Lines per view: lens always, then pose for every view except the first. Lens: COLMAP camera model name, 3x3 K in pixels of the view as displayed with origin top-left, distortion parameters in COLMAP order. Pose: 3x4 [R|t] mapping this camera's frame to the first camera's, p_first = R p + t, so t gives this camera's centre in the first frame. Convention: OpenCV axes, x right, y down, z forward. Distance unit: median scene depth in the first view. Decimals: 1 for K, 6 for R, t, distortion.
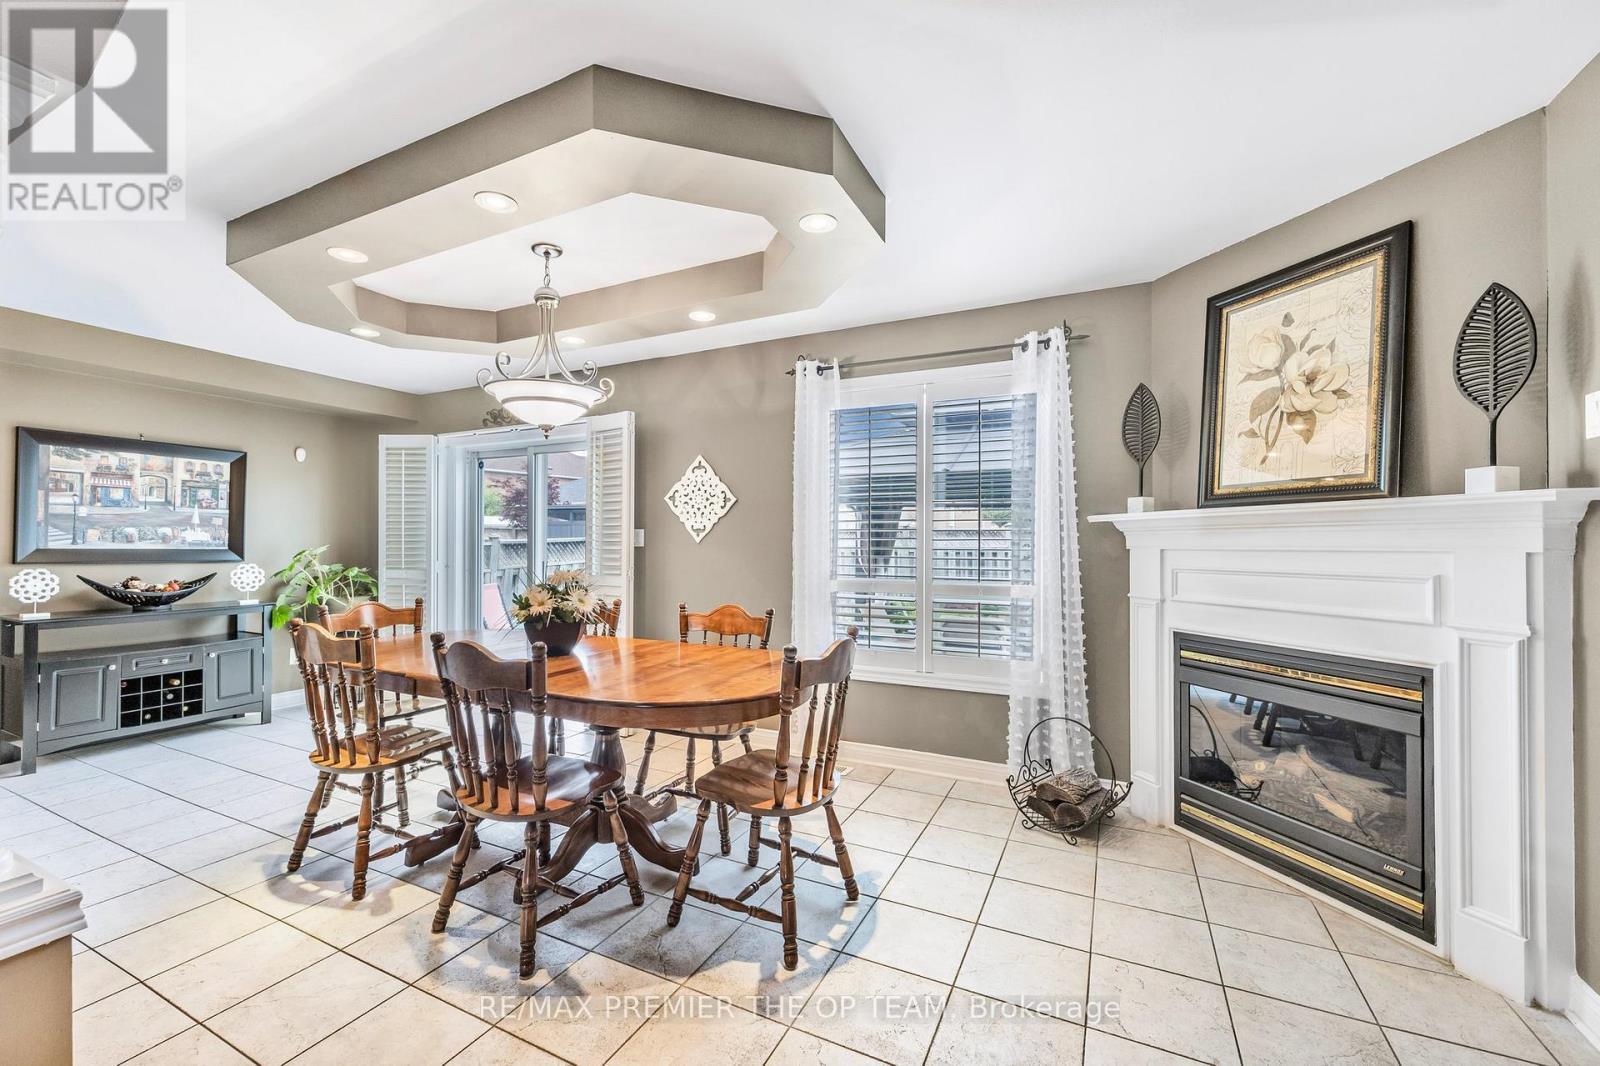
lens RADIAL K [[645.8, 0, 788.7], [0, 645.8, 540.6], [0, 0, 1]] dist [-0.002750, 0.000403]
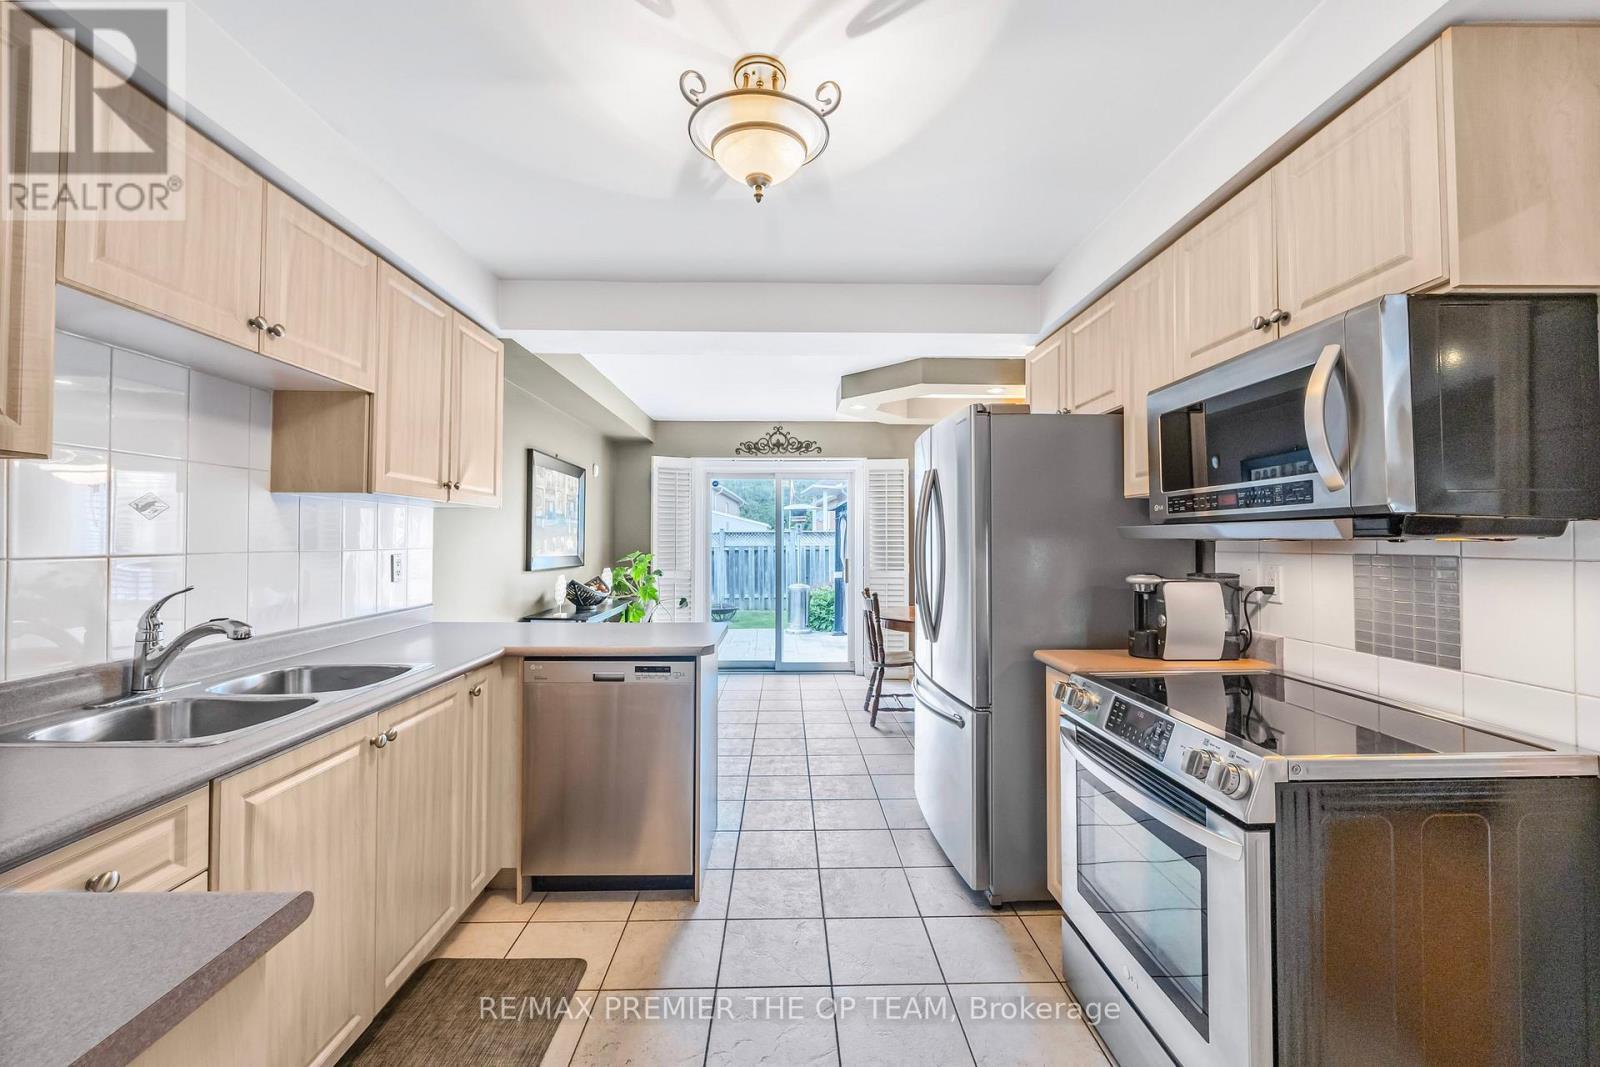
lens RADIAL K [[645.8, 0, 789.9], [0, 645.8, 528.6], [0, 0, 1]] dist [-0.002750, 0.000403]
pose [[0.887838, 0.008238, 0.460082, -1.582458], [-0.001786, 0.999894, -0.014457, -0.026344], [-0.460153, 0.012014, 0.887759, -0.251633]]
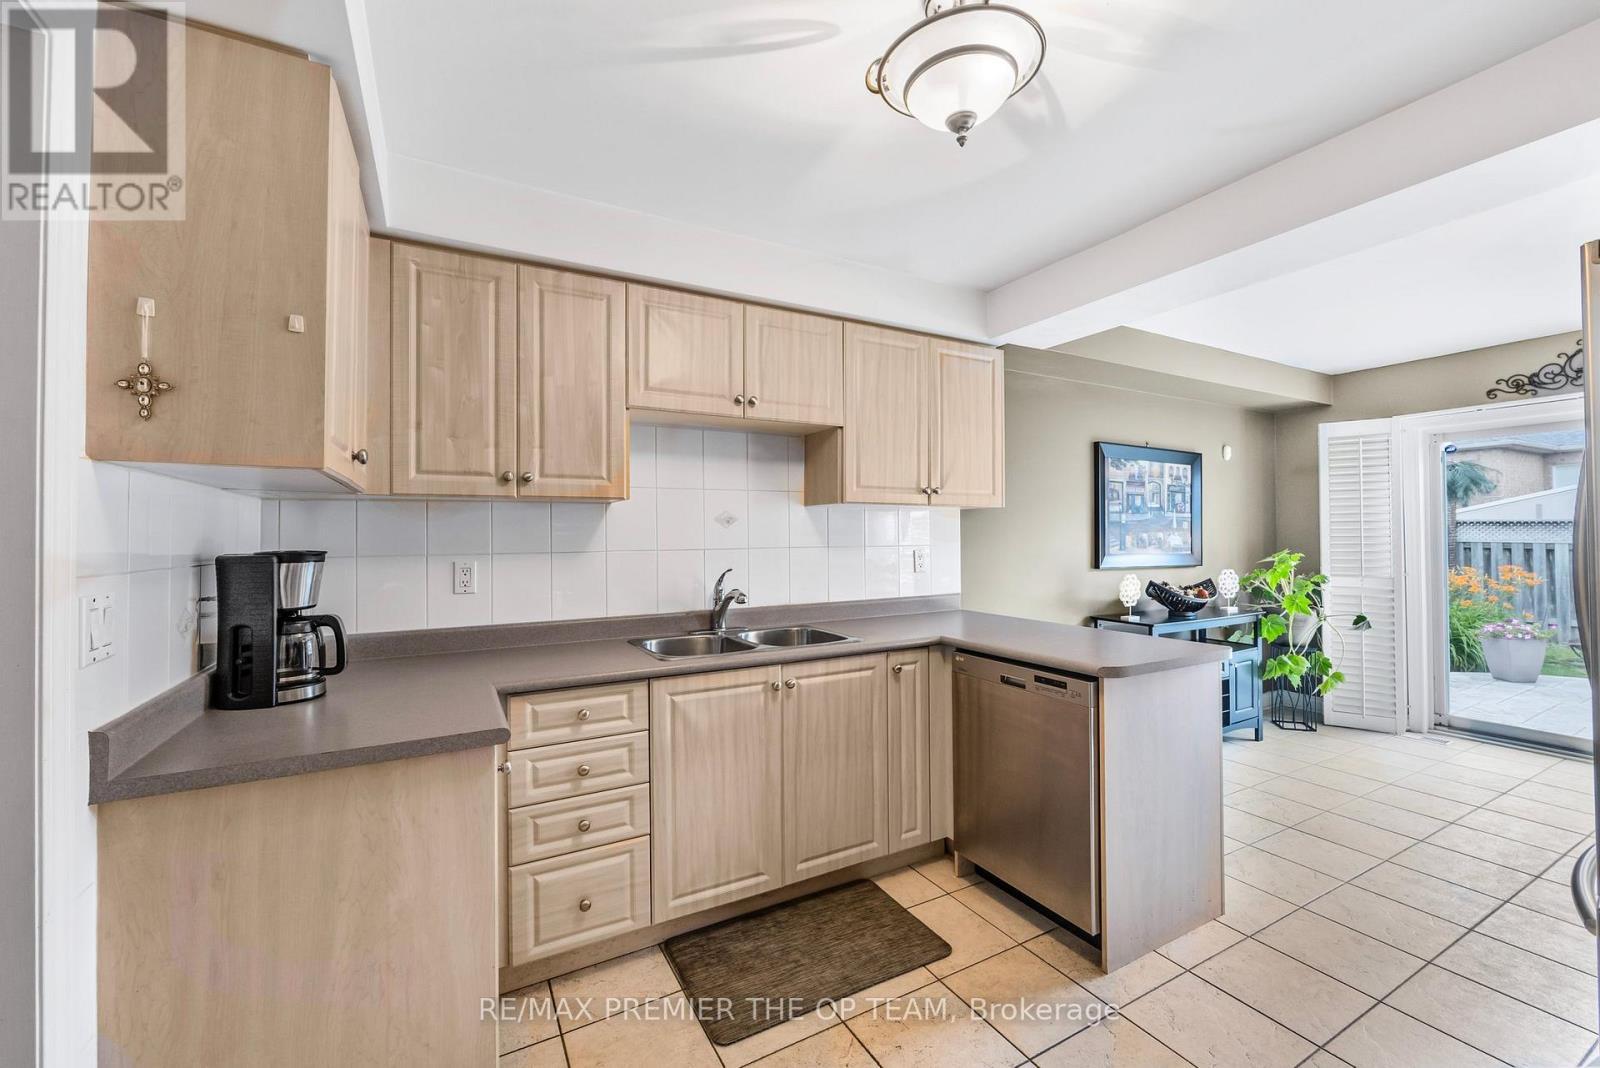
lens RADIAL K [[645.8, 0, 804.2], [0, 645.8, 529.2], [0, 0, 1]] dist [-0.002750, 0.000403]
pose [[0.823403, -0.013491, -0.567296, -1.192195], [0.009059, 0.999902, -0.010629, -0.027783], [0.567384, 0.003613, 0.823445, -0.208135]]
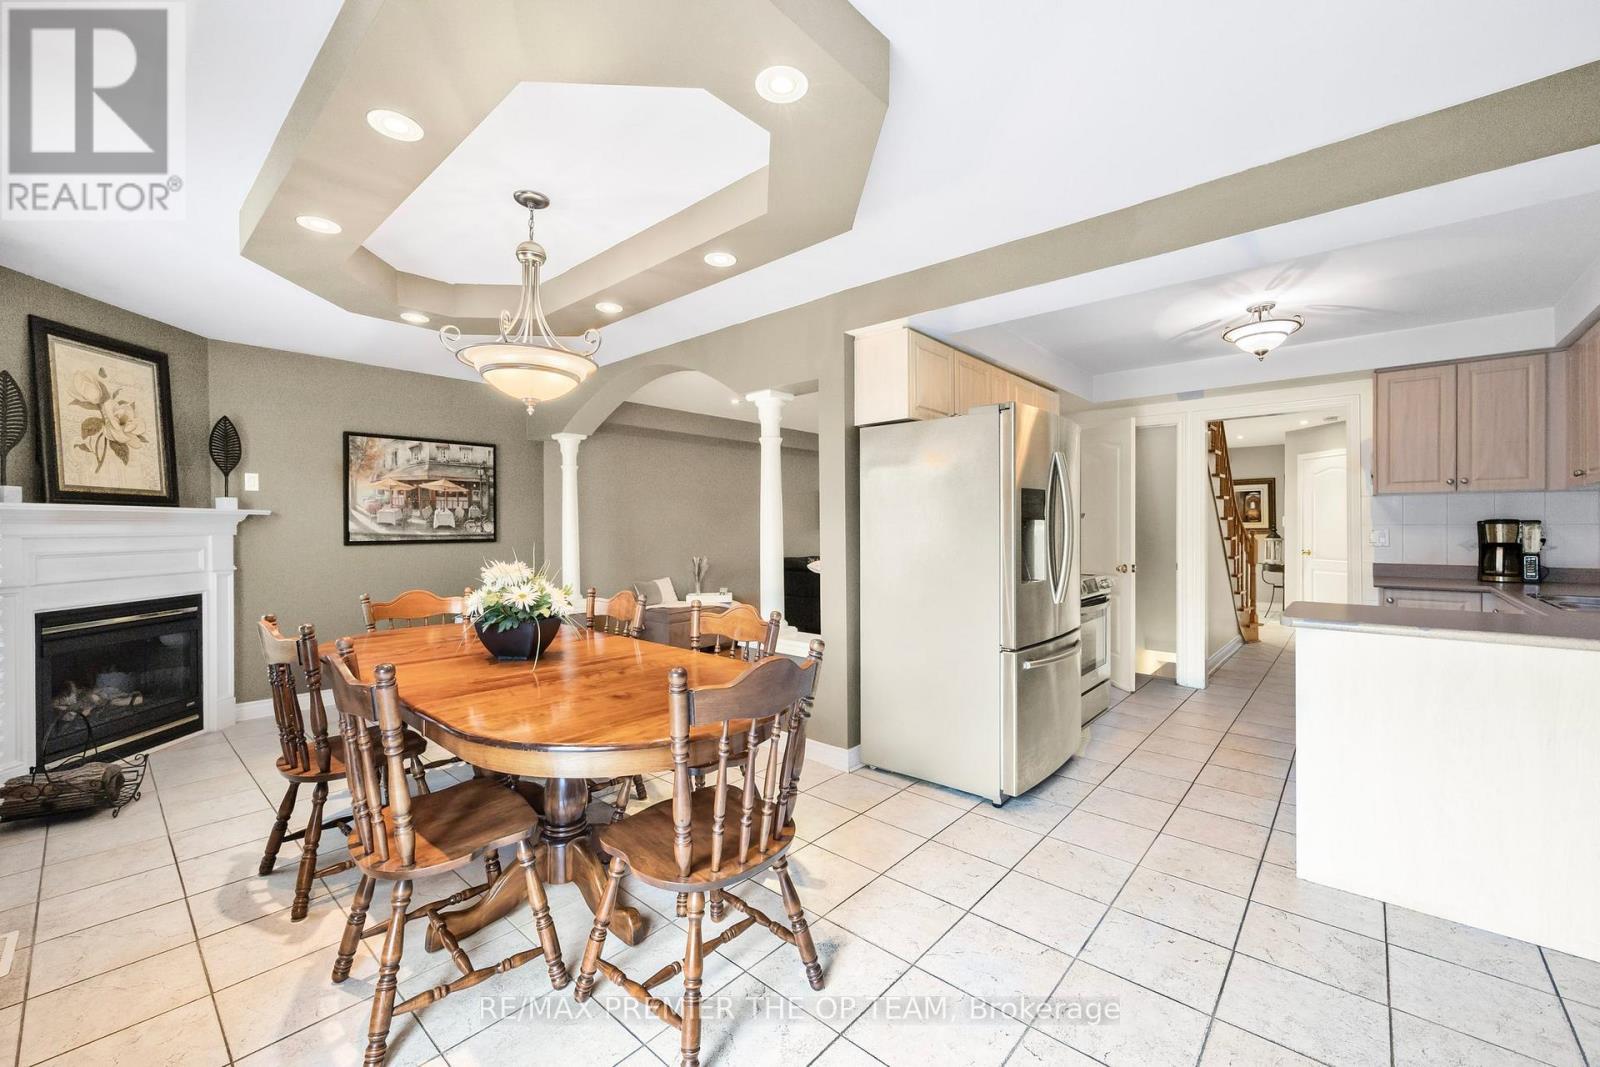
lens RADIAL K [[645.8, 0, 793.4], [0, 645.8, 528.5], [0, 0, 1]] dist [-0.002750, 0.000403]
pose [[-0.963261, 0.001185, 0.268565, -0.836388], [0.001155, 0.999999, -0.000266, -0.000588], [-0.268565, 0.000054, -0.963261, 1.545066]]
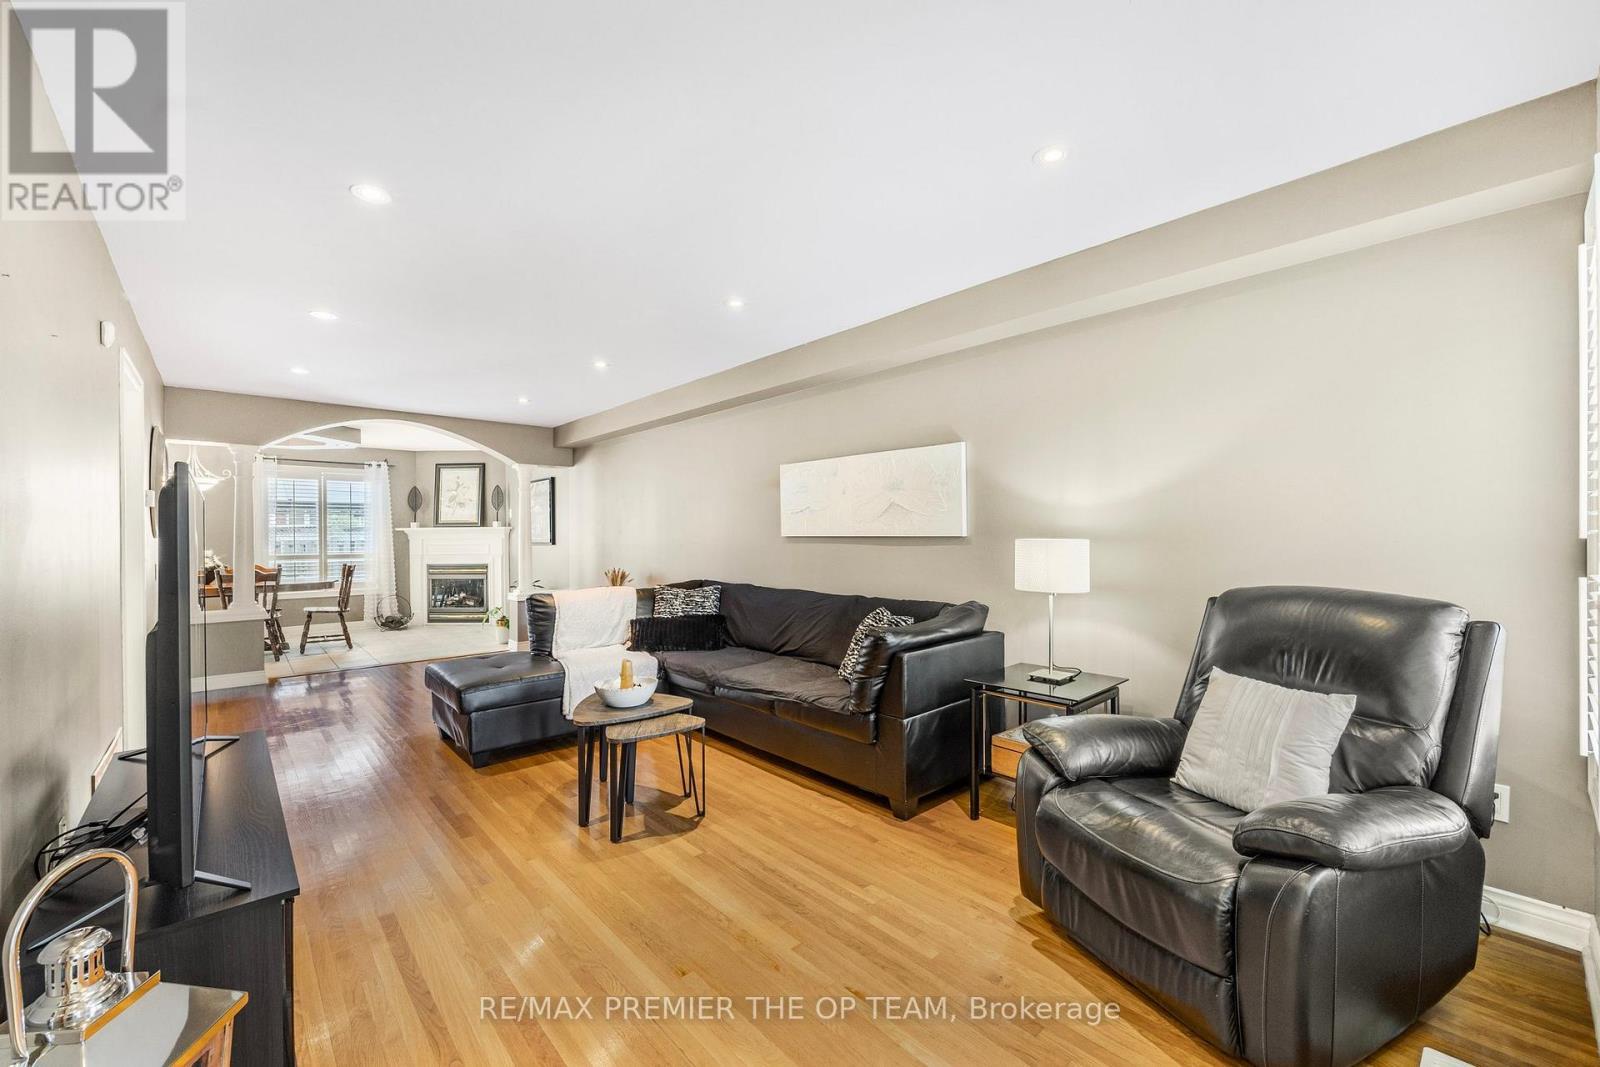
lens RADIAL K [[645.8, 0, 808.3], [0, 645.8, 532.8], [0, 0, 1]] dist [-0.002750, 0.000403]
pose [[0.355150, -0.001337, 0.934808, -1.603377], [0.002375, 0.999997, 0.000528, -0.014643], [-0.934806, 0.002032, 0.355153, -1.780811]]
